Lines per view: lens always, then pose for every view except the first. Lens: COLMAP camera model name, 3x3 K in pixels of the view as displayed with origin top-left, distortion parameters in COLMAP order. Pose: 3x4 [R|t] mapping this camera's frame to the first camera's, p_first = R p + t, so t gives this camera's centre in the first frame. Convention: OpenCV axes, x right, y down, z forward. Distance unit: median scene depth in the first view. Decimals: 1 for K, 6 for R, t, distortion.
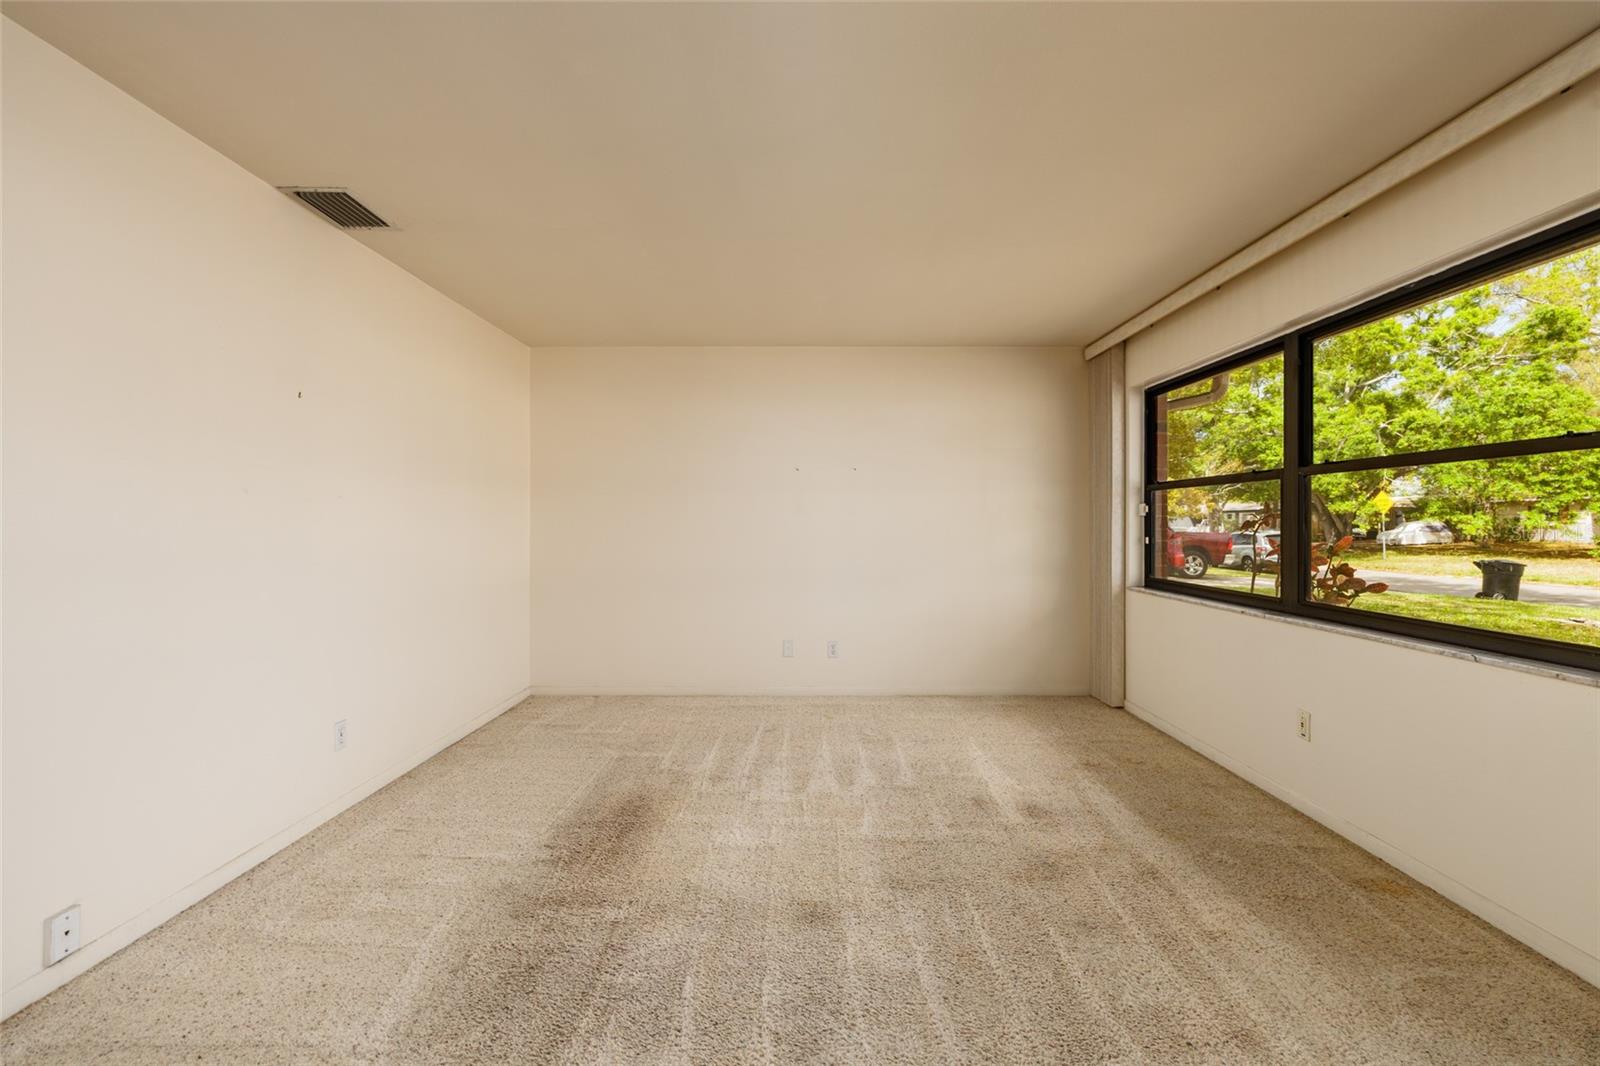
lens RADIAL K [[696.3, 0, 803.3], [0, 696.3, 525.4], [0, 0, 1]] dist [0.002374, 0.000167]
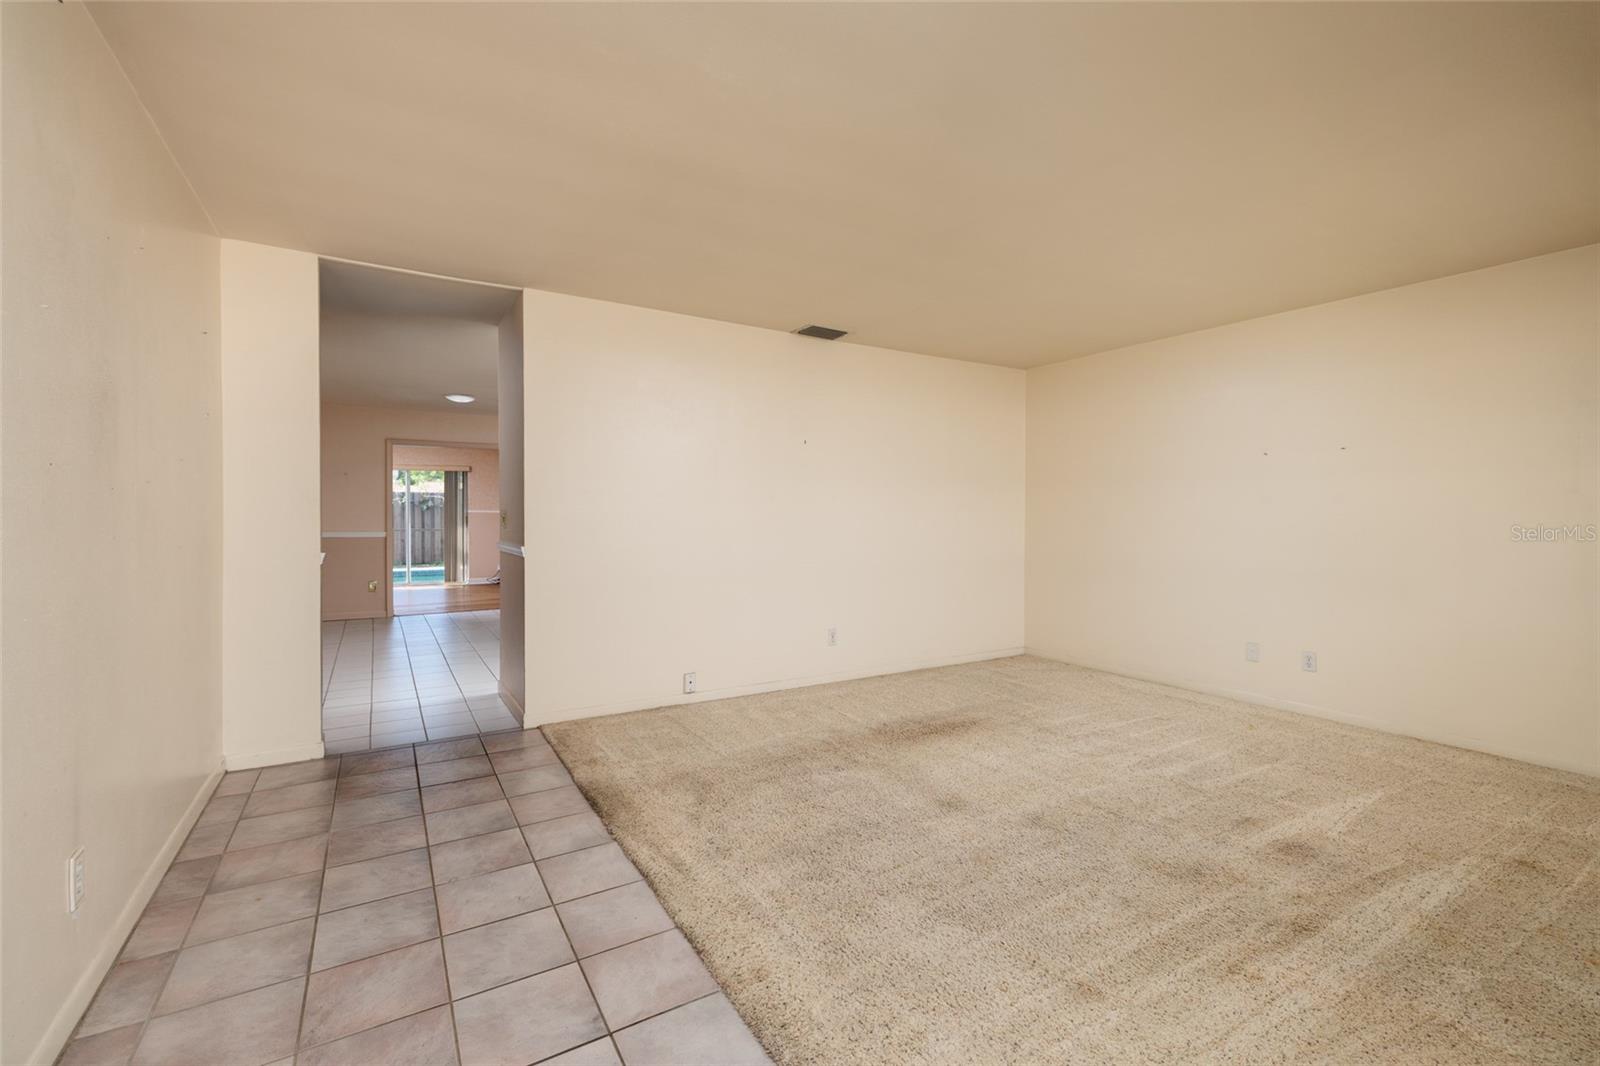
lens RADIAL K [[696.3, 0, 803.3], [0, 696.3, 525.4], [0, 0, 1]] dist [0.002374, 0.000167]
pose [[0.532925, 0.015980, -0.846011, 0.664584], [-0.003555, 0.999855, 0.016646, -0.001153], [0.846155, -0.005864, 0.532905, 0.028868]]
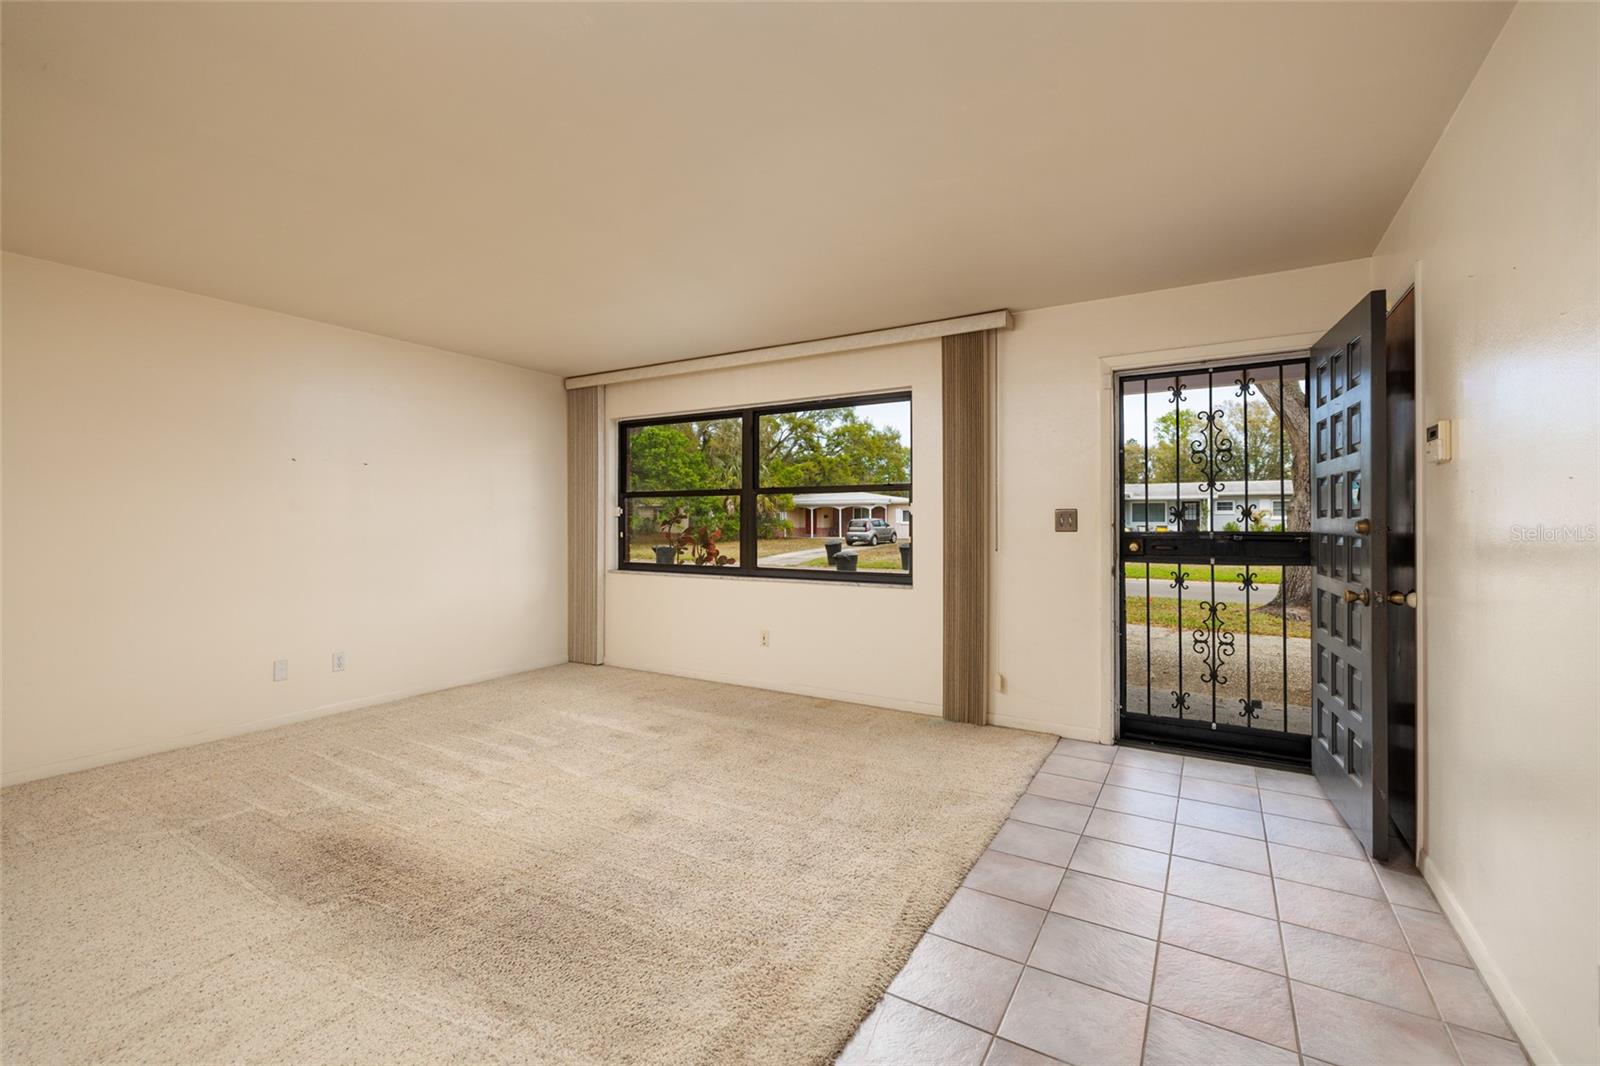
lens RADIAL K [[670.9, 0, 808.5], [0, 670.9, 514.4], [0, 0, 1]] dist [0.001228, 0.000020]
pose [[0.504582, 0.009030, 0.863317, -0.623156], [0.000551, 0.999942, -0.010781, -0.005724], [-0.863364, 0.005916, 0.504547, 0.047469]]
